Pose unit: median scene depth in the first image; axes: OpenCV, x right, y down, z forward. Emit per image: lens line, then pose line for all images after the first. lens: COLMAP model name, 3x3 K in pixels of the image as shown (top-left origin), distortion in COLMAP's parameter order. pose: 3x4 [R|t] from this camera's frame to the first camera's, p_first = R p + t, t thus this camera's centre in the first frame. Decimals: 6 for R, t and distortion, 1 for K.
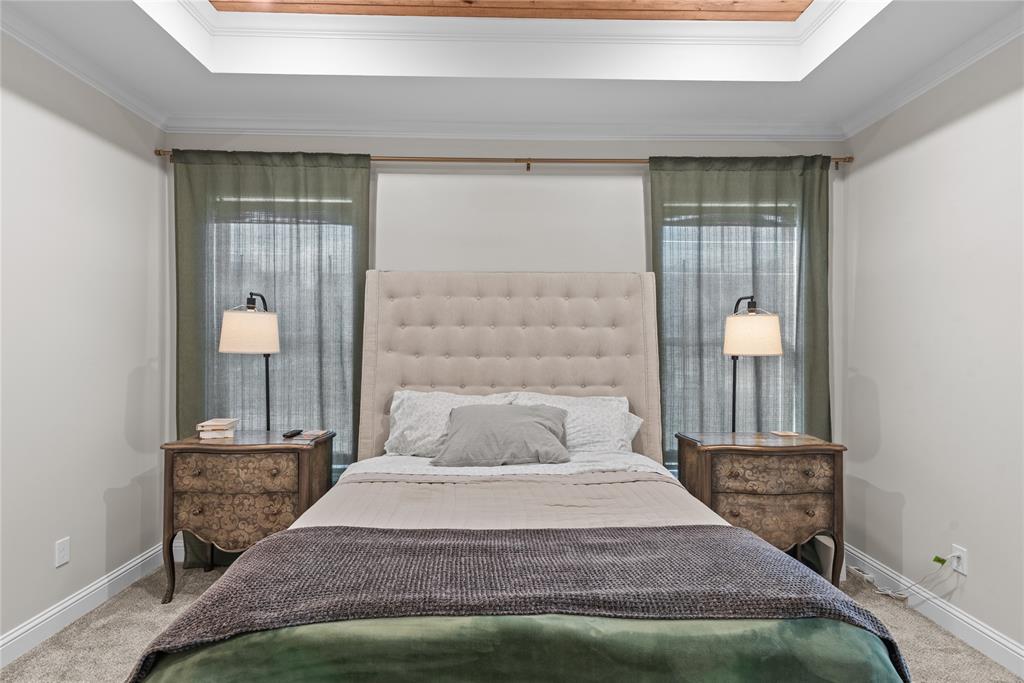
lens RADIAL K [[555.8, 0, 512.9], [0, 555.8, 334.3], [0, 0, 1]] dist [0.023616, 0.000149]
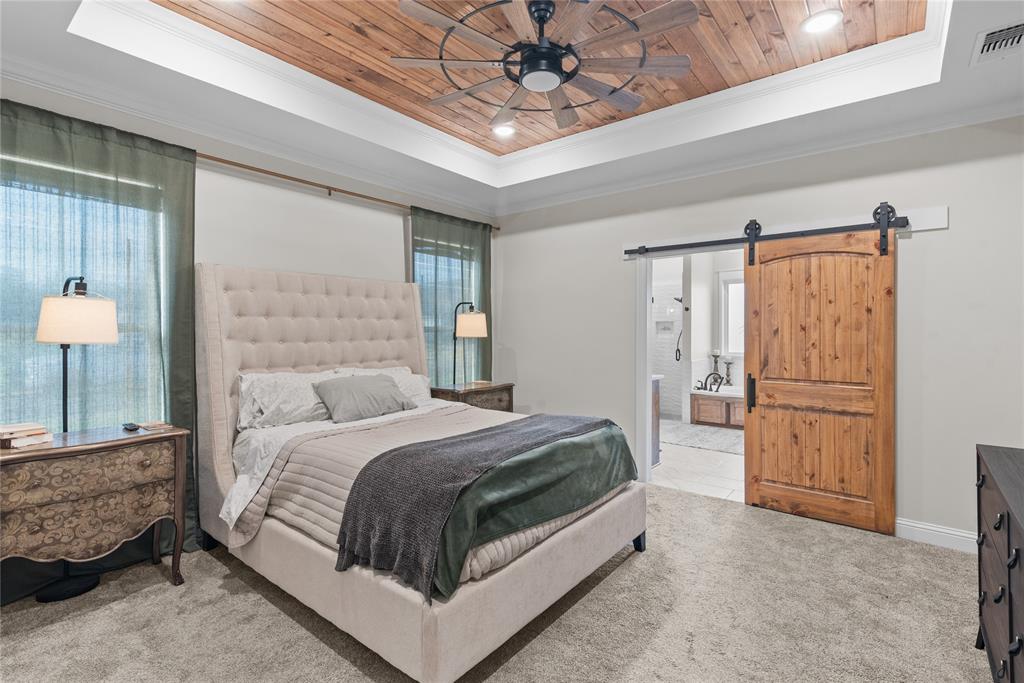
lens RADIAL K [[468.5, 0, 548.1], [0, 468.5, 330.9], [0, 0, 1]] dist [0.008220, 0.000114]
pose [[0.604510, -0.008956, 0.796547, -0.571473], [0.002869, 0.999955, 0.009066, 0.007551], [-0.796593, -0.003195, 0.604508, -0.052679]]
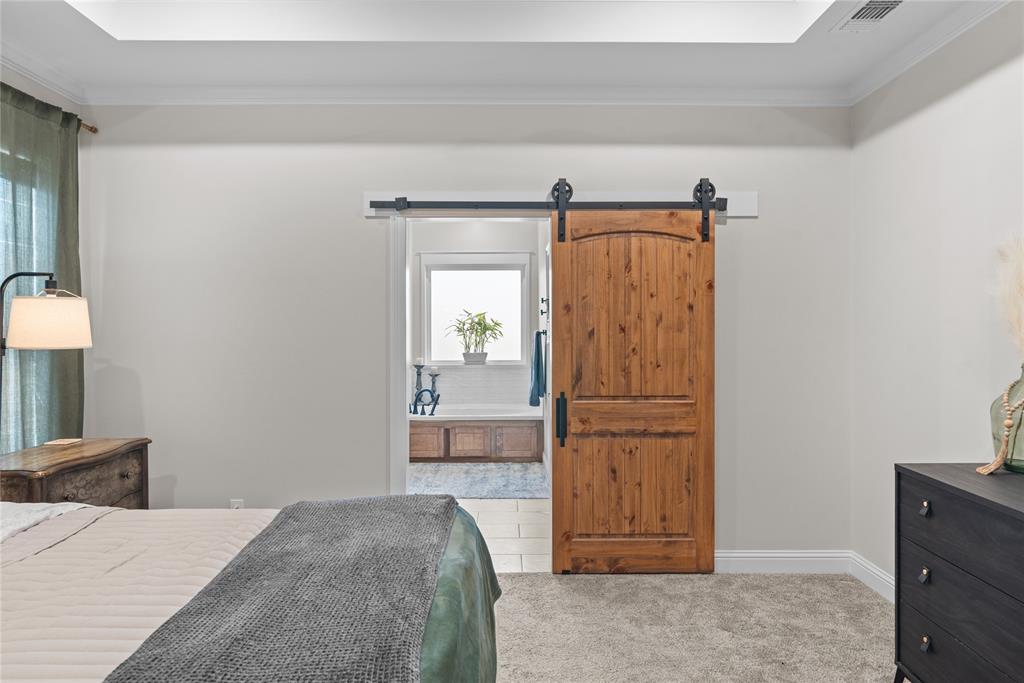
lens RADIAL K [[608.2, 0, 529.7], [0, 608.2, 335.5], [0, 0, 1]] dist [0.003180, -0.001161]
pose [[0.019369, -0.015780, 0.999688, -0.417585], [0.001698, 0.999875, 0.015750, 0.007170], [-0.999811, 0.001392, 0.019394, 0.308194]]
